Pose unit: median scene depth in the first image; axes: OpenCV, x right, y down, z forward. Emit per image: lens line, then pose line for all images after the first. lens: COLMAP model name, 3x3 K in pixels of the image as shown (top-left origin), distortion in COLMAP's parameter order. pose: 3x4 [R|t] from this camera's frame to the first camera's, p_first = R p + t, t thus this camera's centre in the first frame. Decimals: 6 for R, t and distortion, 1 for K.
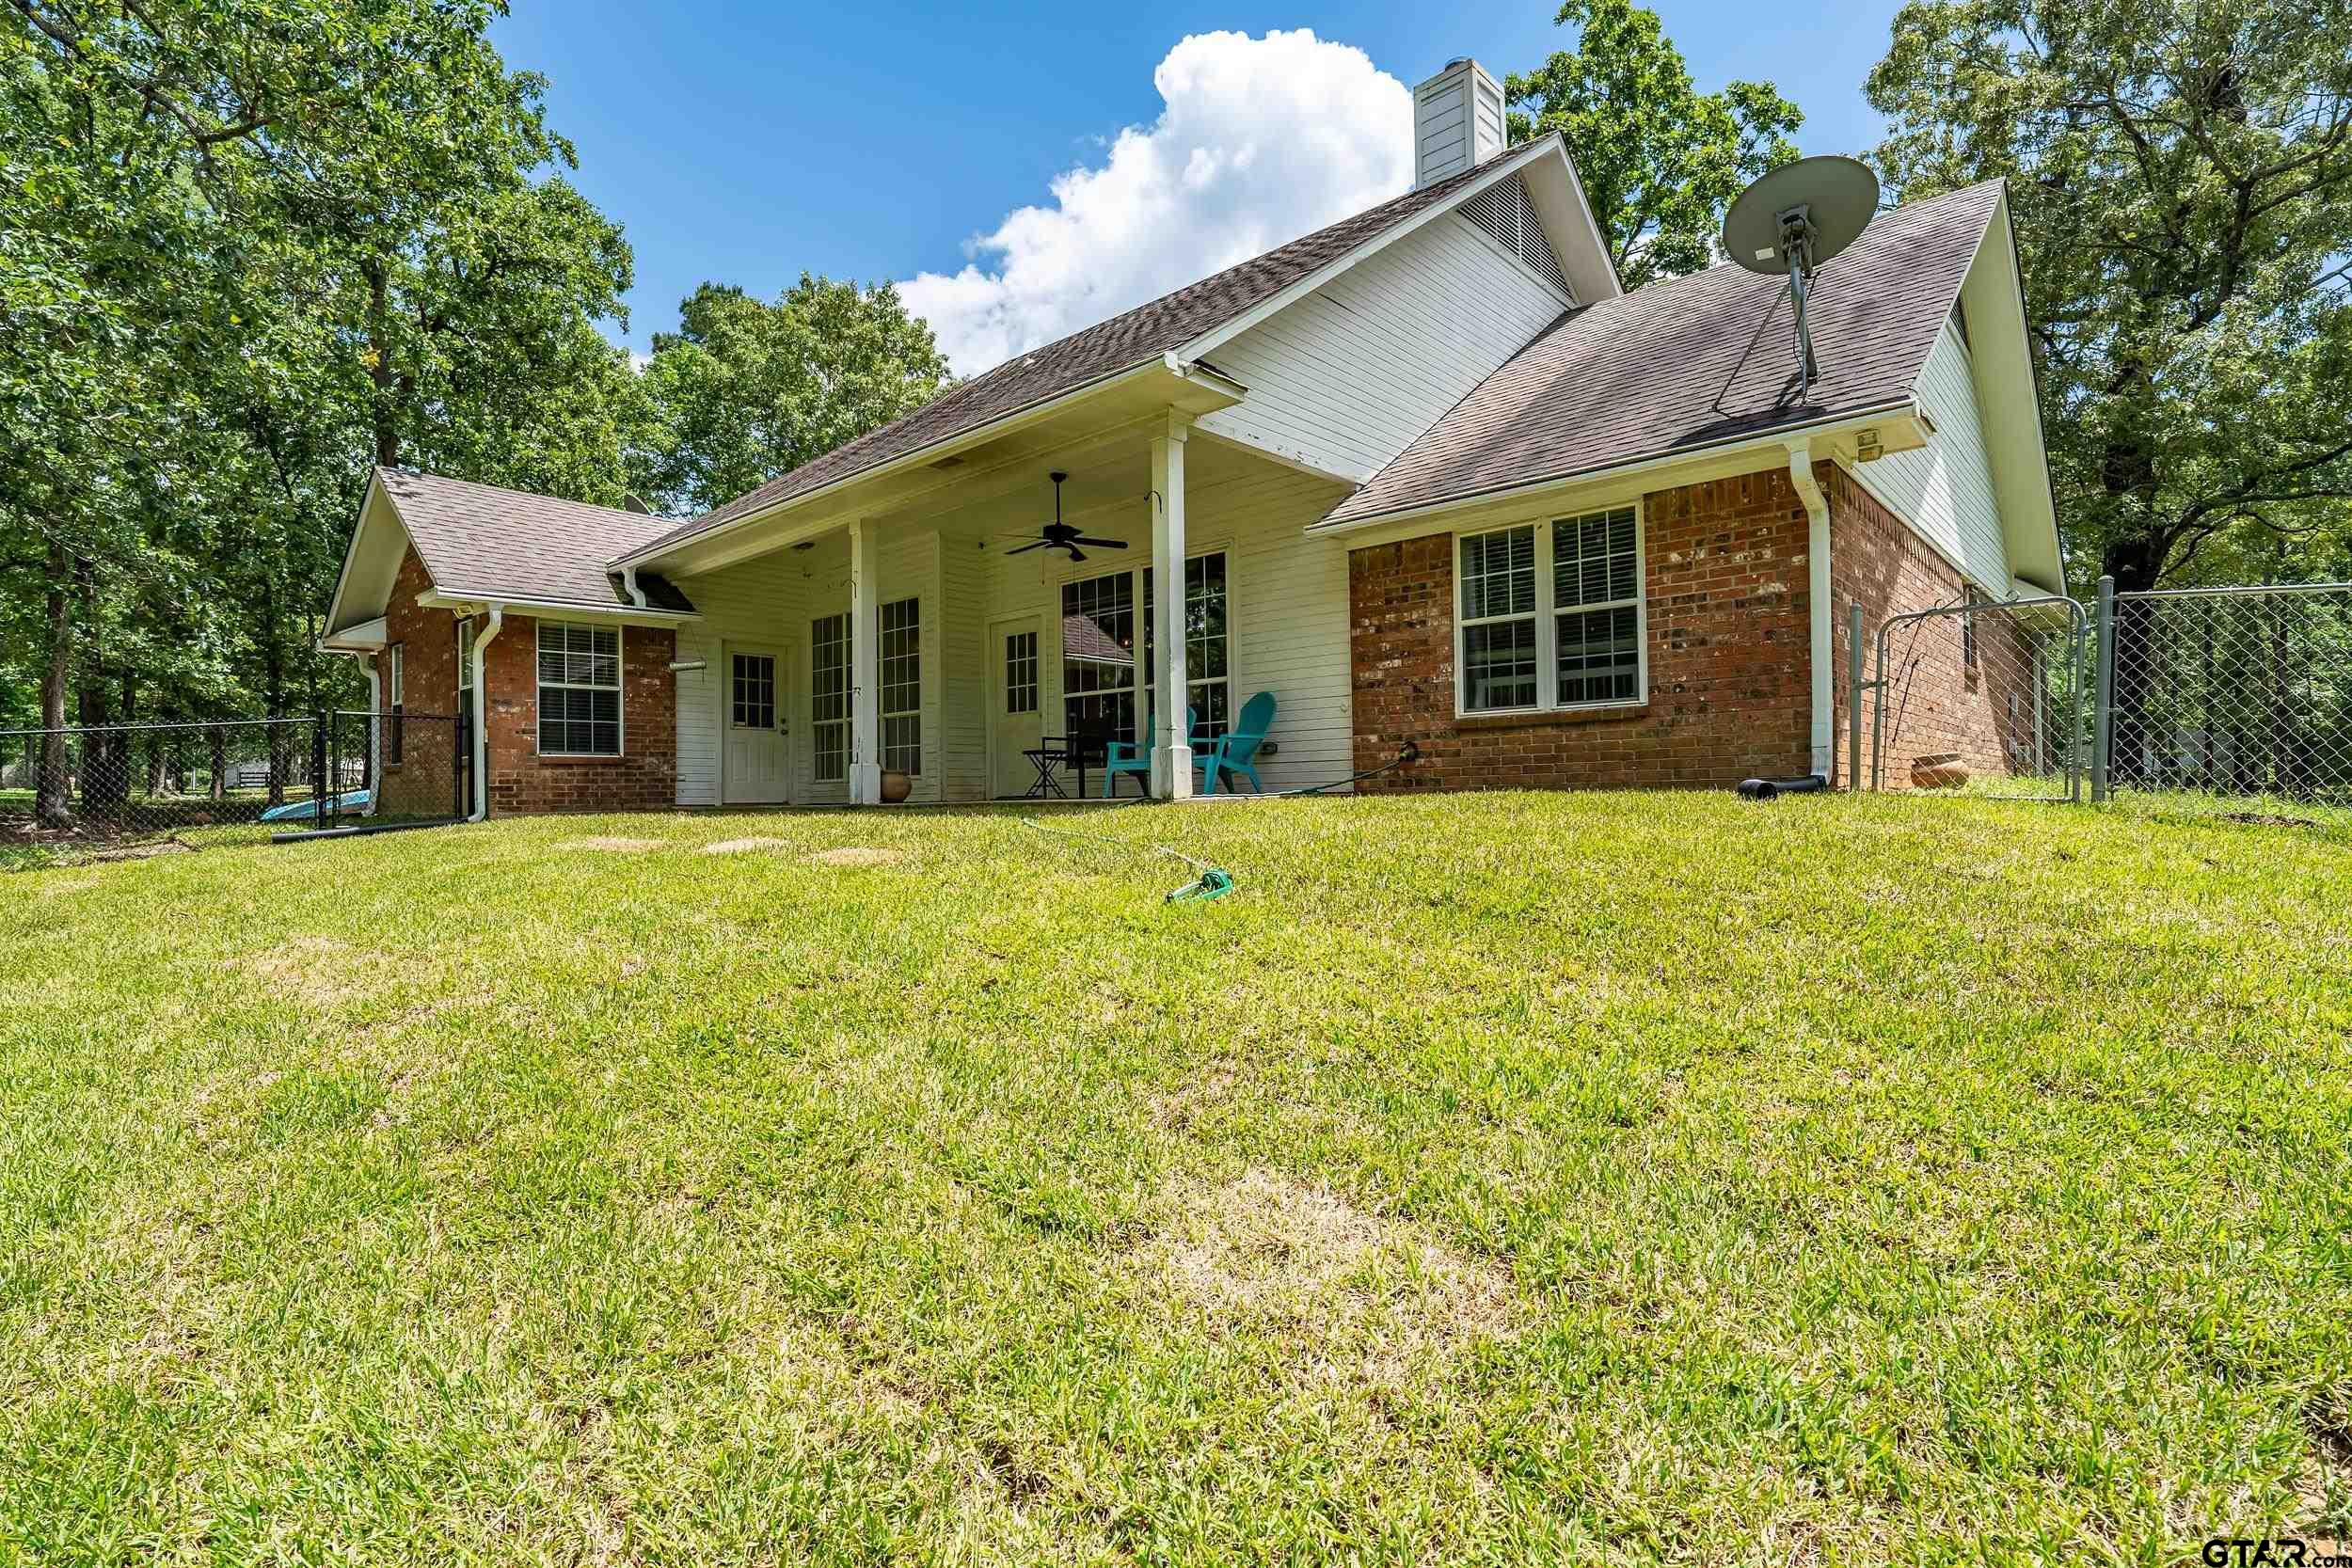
lens RADIAL K [[1096.5, 0, 1177.5], [0, 1096.5, 774.3], [0, 0, 1]] dist [-0.004055, 0.001274]
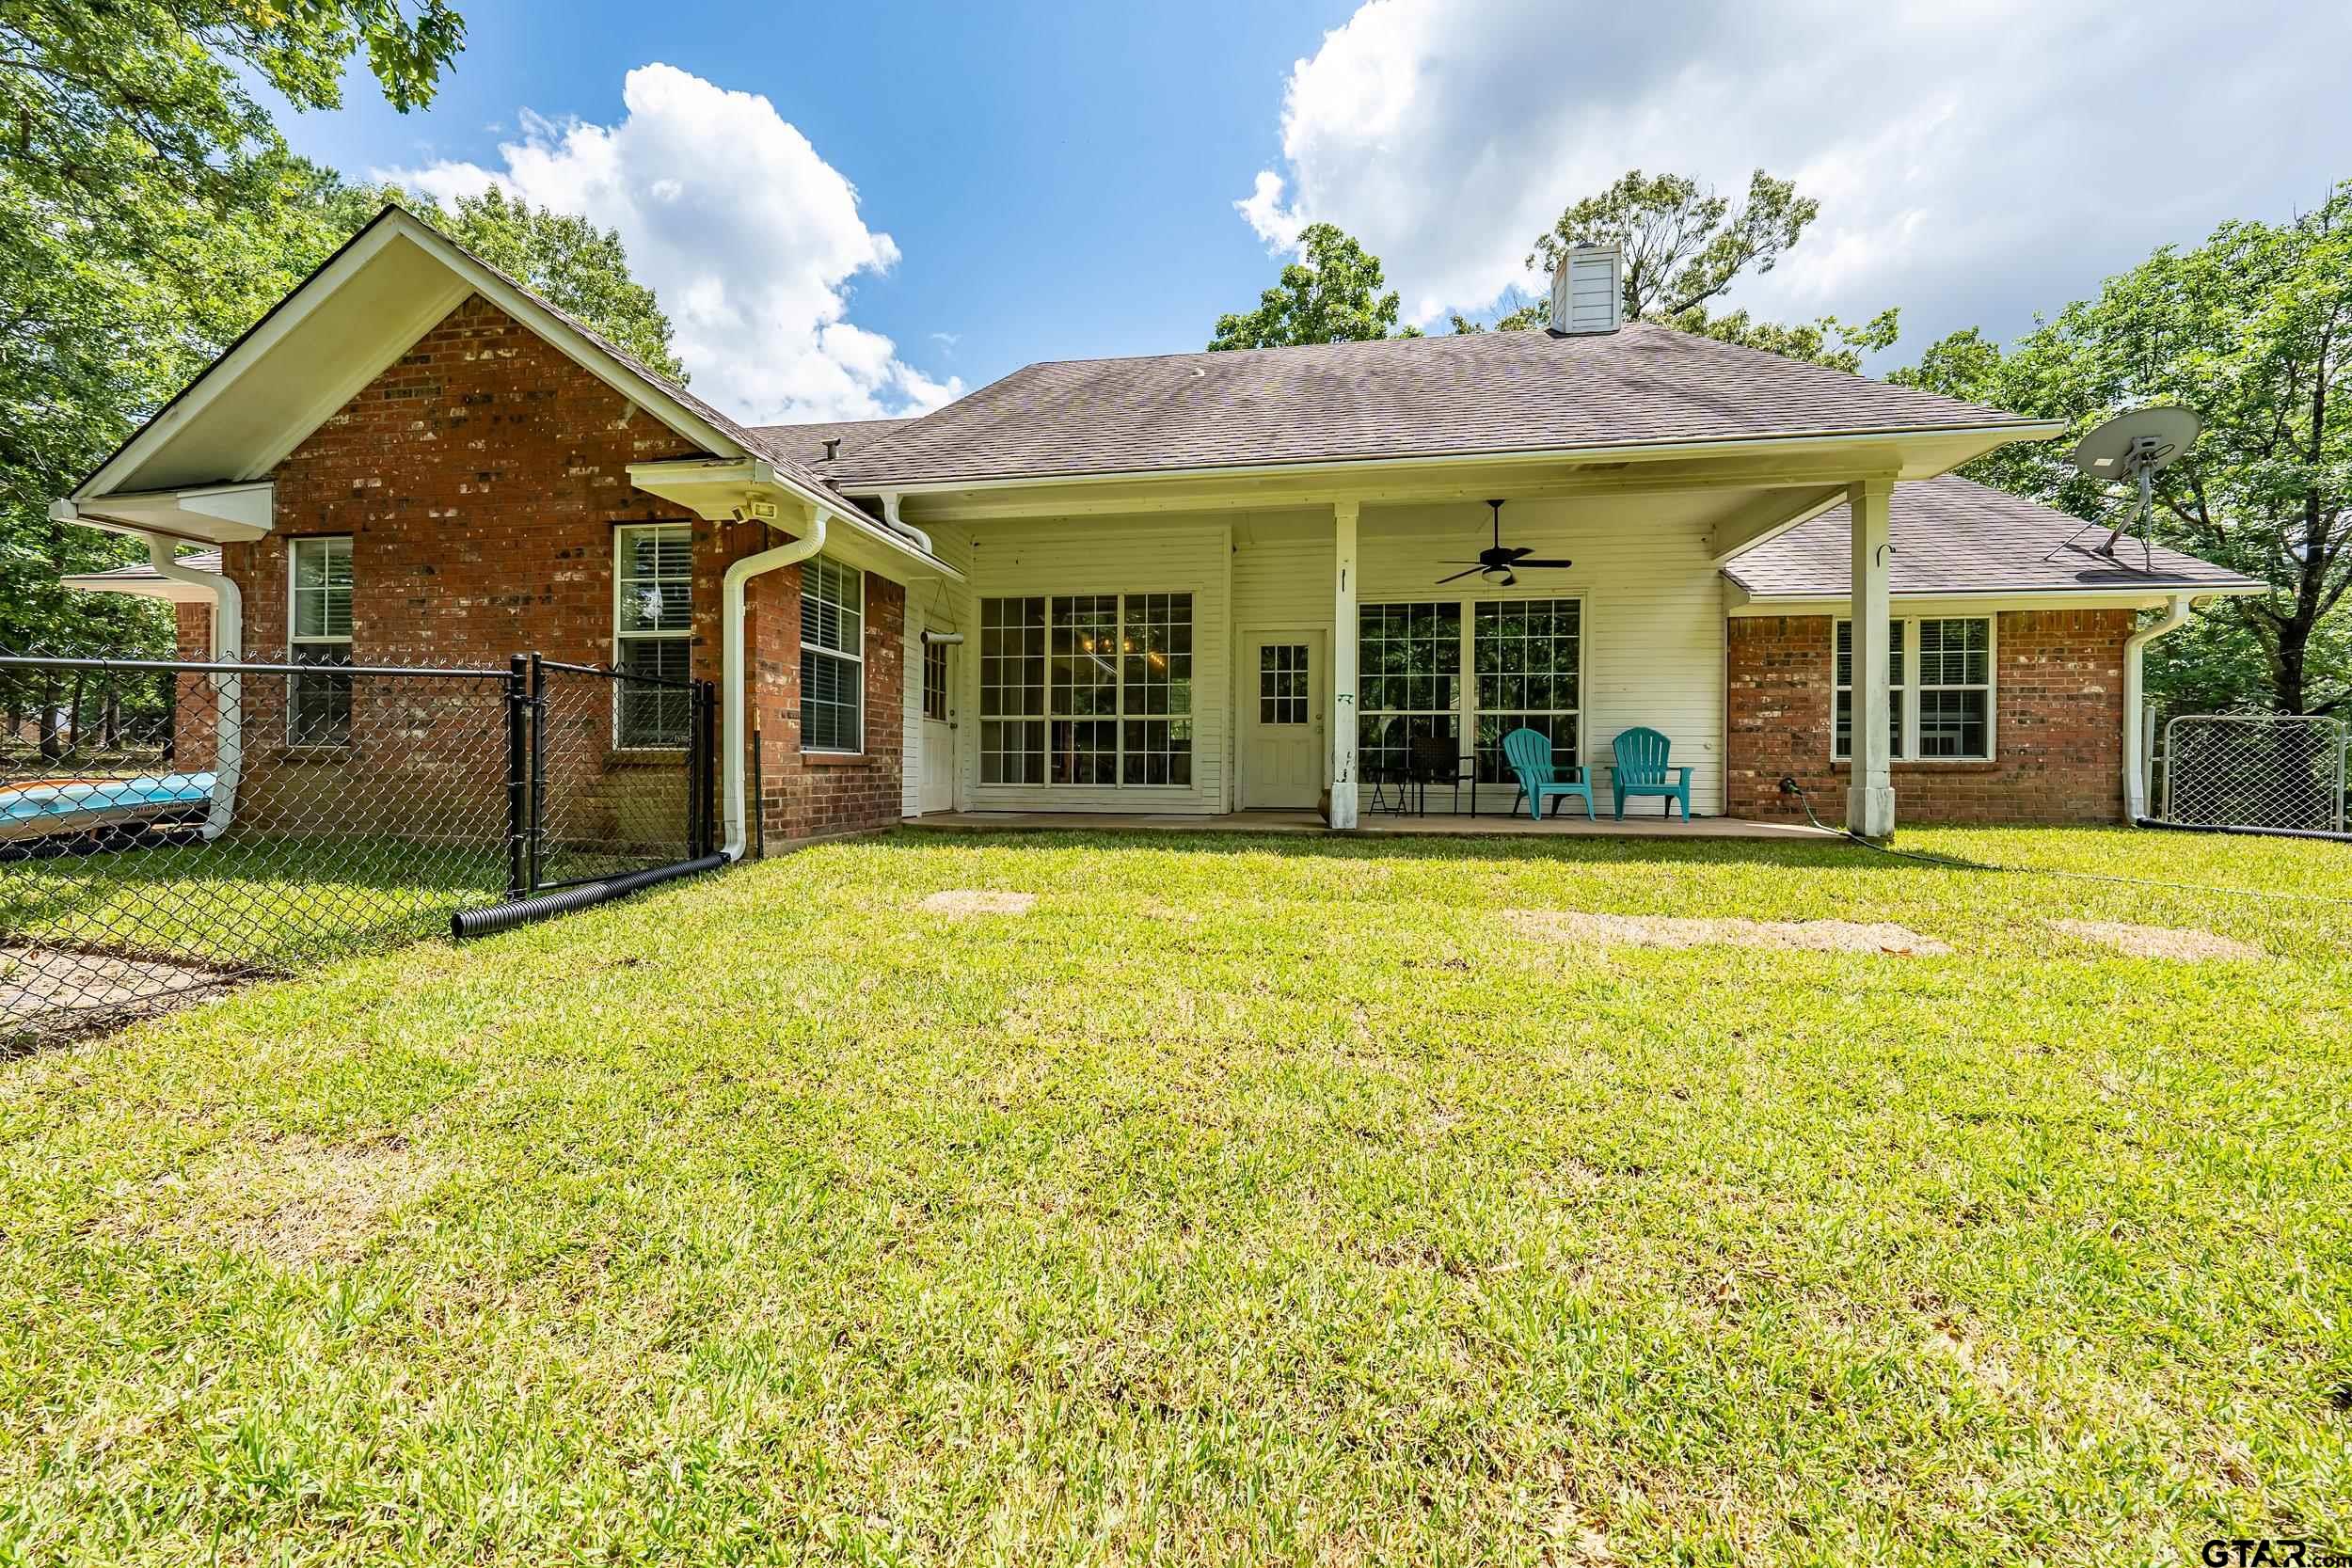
lens RADIAL K [[847.8, 0, 1176.0], [0, 847.8, 790.5], [0, 0, 1]] dist [0.000056, -0.000065]
pose [[0.826982, 0.012524, 0.562089, -0.892225], [-0.030431, 0.999283, 0.022507, -0.015914], [-0.561405, -0.035718, 0.826770, 0.581376]]
